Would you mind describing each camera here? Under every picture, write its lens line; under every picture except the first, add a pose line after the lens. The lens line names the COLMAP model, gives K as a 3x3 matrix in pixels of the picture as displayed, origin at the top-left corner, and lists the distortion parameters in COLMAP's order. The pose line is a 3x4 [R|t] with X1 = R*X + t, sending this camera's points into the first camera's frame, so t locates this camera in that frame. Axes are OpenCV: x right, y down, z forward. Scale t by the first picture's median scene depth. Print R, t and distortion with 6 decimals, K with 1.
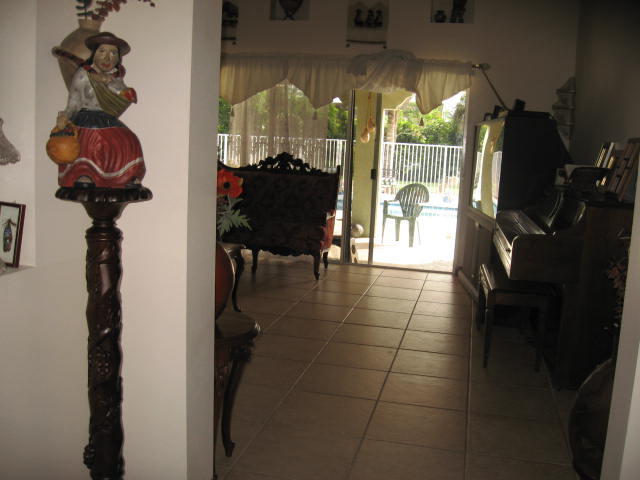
lens RADIAL K [[660.3, 0, 320.4], [0, 660.3, 240.0], [0, 0, 1]] dist [-0.111496, 0.000000]
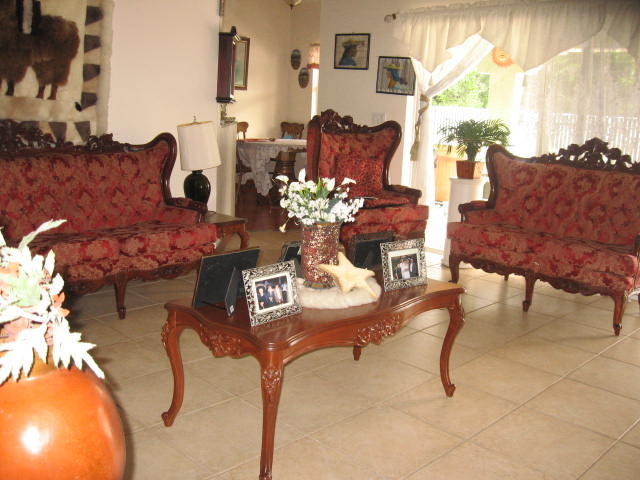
lens RADIAL K [[660.3, 0, 319.4], [0, 660.3, 239.9], [0, 0, 1]] dist [-0.111496, 0.000000]
pose [[0.849782, 0.090159, -0.519367, 0.060850], [-0.073742, 0.995909, 0.052228, -0.040996], [0.521951, -0.006083, 0.852954, 0.271893]]
